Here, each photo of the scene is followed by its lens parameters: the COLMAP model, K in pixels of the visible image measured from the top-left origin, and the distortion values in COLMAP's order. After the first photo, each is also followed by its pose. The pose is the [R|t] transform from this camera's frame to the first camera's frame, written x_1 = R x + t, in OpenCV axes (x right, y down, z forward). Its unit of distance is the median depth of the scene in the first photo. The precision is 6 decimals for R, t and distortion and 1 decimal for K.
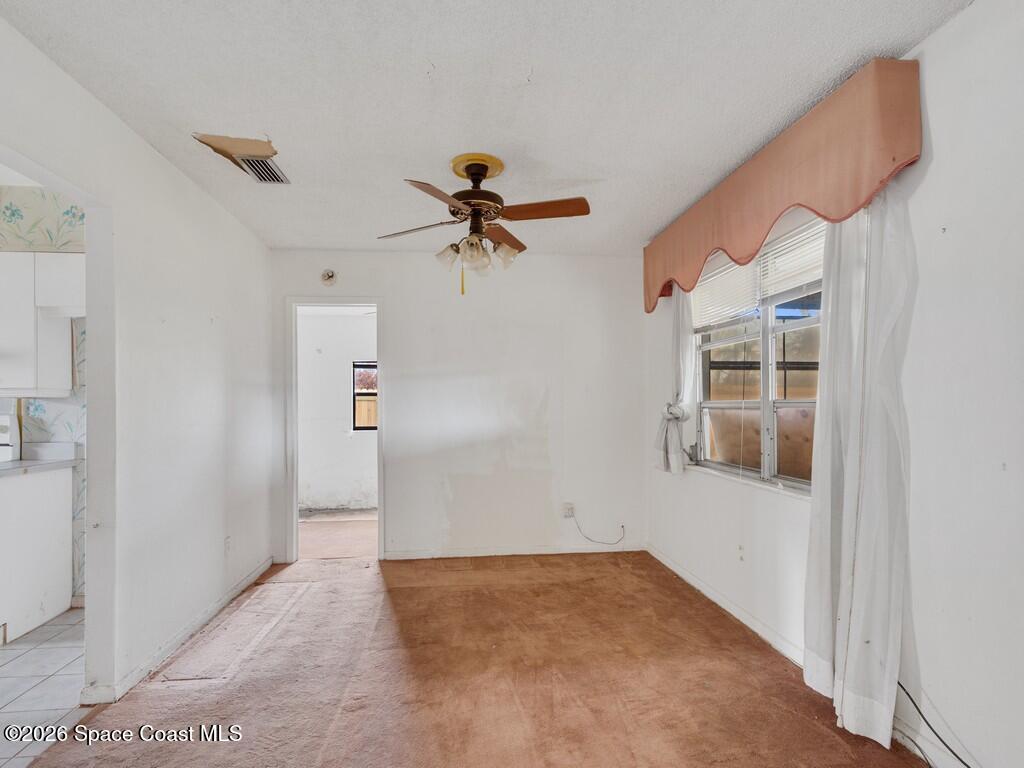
lens RADIAL K [[522.4, 0, 510.4], [0, 522.4, 405.9], [0, 0, 1]] dist [0.009551, -0.001694]
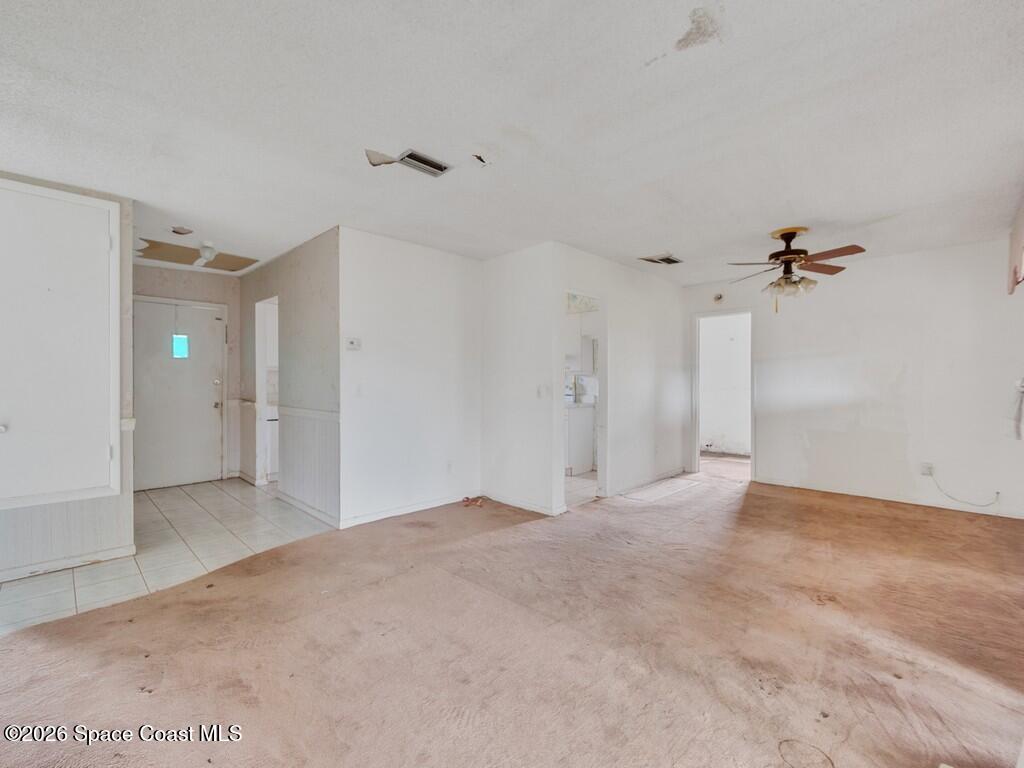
lens RADIAL K [[456.2, 0, 497.1], [0, 456.2, 382.6], [0, 0, 1]] dist [0.009326, -0.002302]
pose [[0.624765, 0.008725, -0.780764, 0.454614], [-0.003180, 0.999958, 0.008631, 0.001514], [0.780806, -0.002910, 0.624767, -0.566767]]
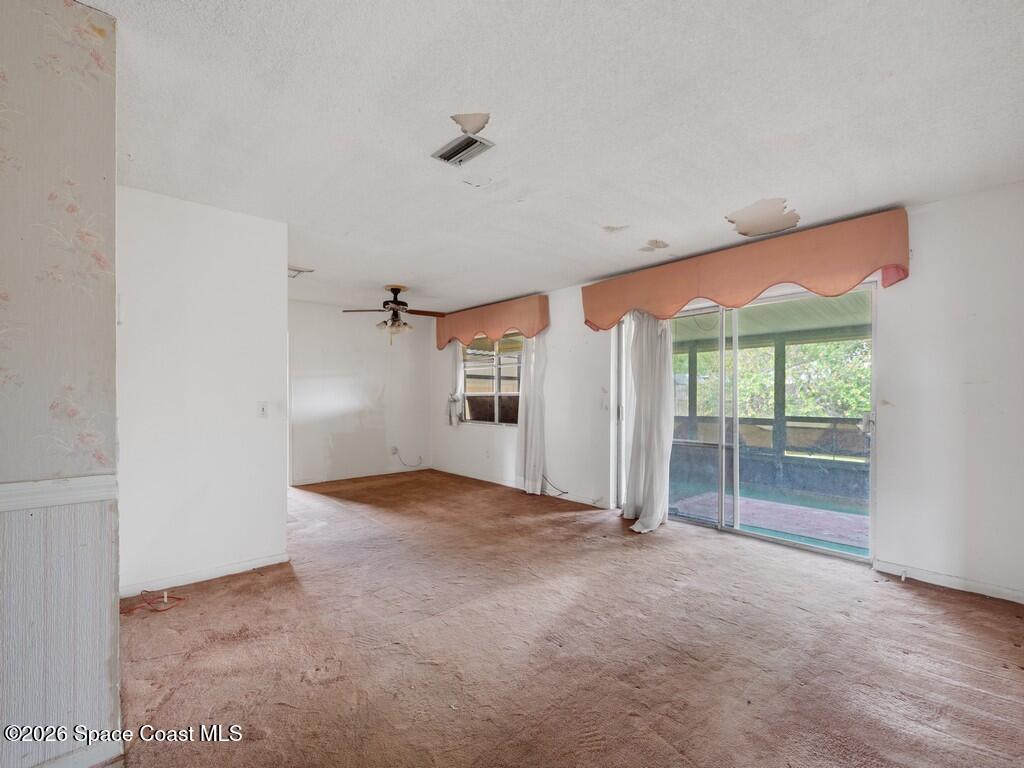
lens RADIAL K [[456.2, 0, 503.3], [0, 456.2, 394.6], [0, 0, 1]] dist [0.009326, -0.002302]
pose [[0.810138, 0.006902, 0.586198, -0.779917], [-0.004753, 0.999975, -0.005206, 0.008779], [-0.586219, 0.001431, 0.810151, -0.809908]]
